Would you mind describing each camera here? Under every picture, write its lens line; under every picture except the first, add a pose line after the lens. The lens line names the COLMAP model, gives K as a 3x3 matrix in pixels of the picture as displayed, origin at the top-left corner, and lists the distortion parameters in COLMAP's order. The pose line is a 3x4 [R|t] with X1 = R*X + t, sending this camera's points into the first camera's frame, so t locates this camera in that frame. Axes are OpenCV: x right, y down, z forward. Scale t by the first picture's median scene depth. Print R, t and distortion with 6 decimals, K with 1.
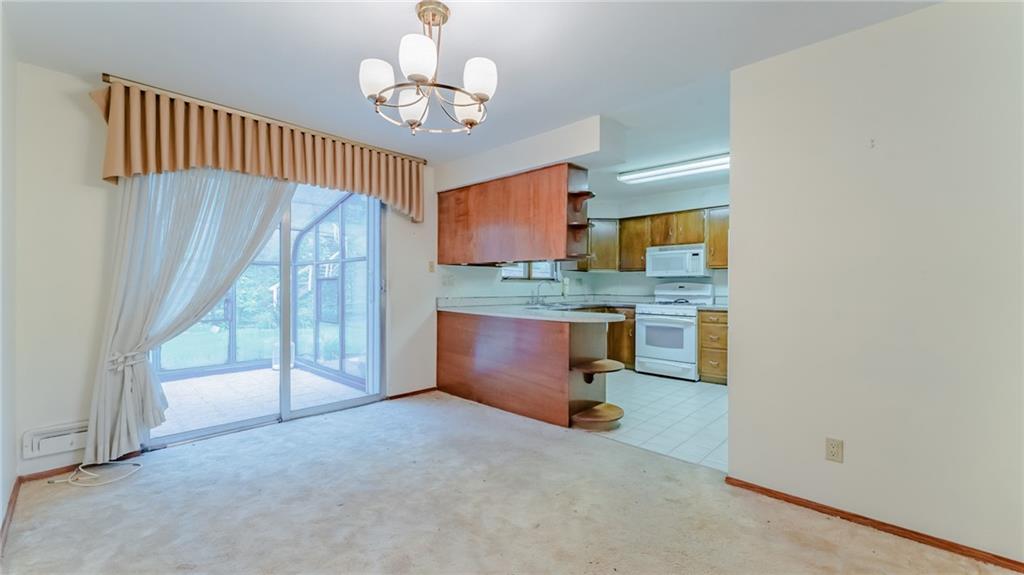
lens RADIAL K [[411.5, 0, 567.0], [0, 411.5, 291.5], [0, 0, 1]] dist [0.000690, 0.000037]
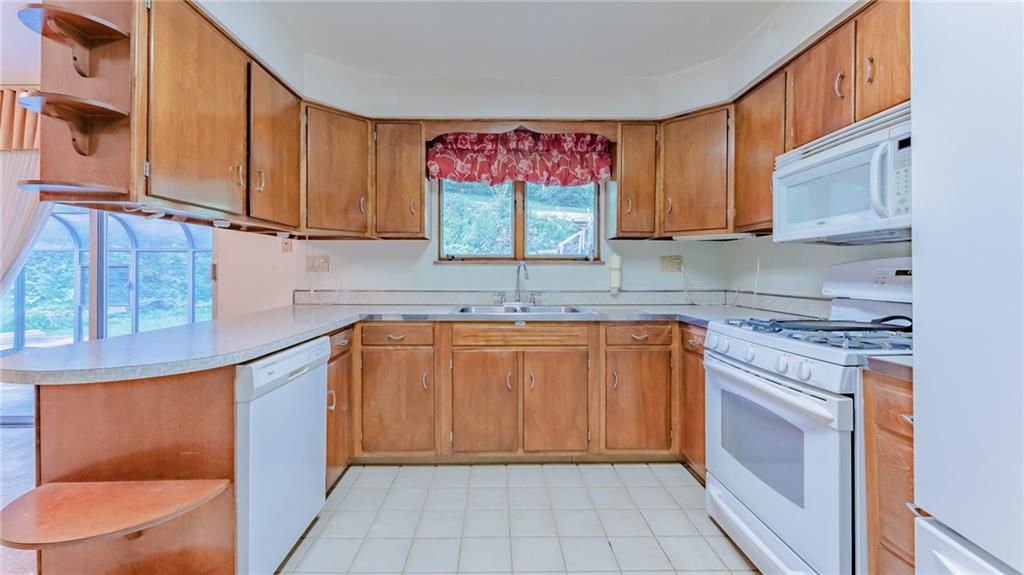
lens RADIAL K [[448.7, 0, 489.8], [0, 448.7, 268.6], [0, 0, 1]] dist [-0.000222, 0.000382]
pose [[0.632109, -0.011973, -0.774787, 0.353277], [-0.007567, 0.999738, -0.021624, -0.005045], [0.774843, 0.019532, 0.631852, 0.619729]]
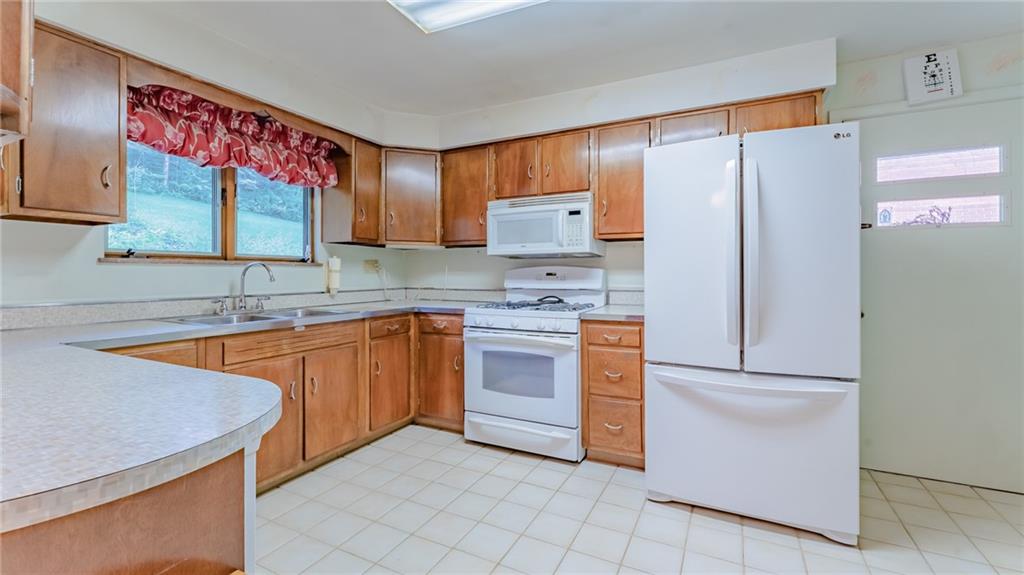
lens RADIAL K [[421.9, 0, 553.9], [0, 421.9, 270.6], [0, 0, 1]] dist [0.001018, 0.000108]
pose [[0.965600, -0.004250, 0.259996, 0.141217], [0.009402, 0.999783, -0.018574, -0.005299], [-0.259861, 0.020379, 0.965431, 0.471473]]
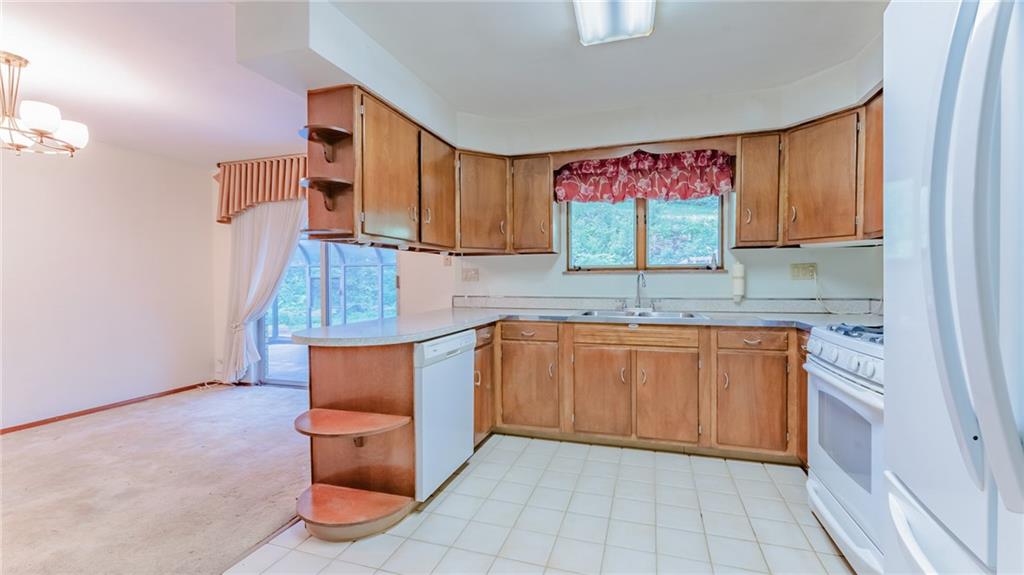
lens RADIAL K [[441.7, 0, 495.6], [0, 441.7, 284.8], [0, 0, 1]] dist [0.000008, -0.000032]
pose [[0.350474, -0.000452, -0.936573, 0.447099], [-0.006398, 0.999975, -0.002877, -0.004408], [0.936551, 0.007000, 0.350462, 0.602000]]
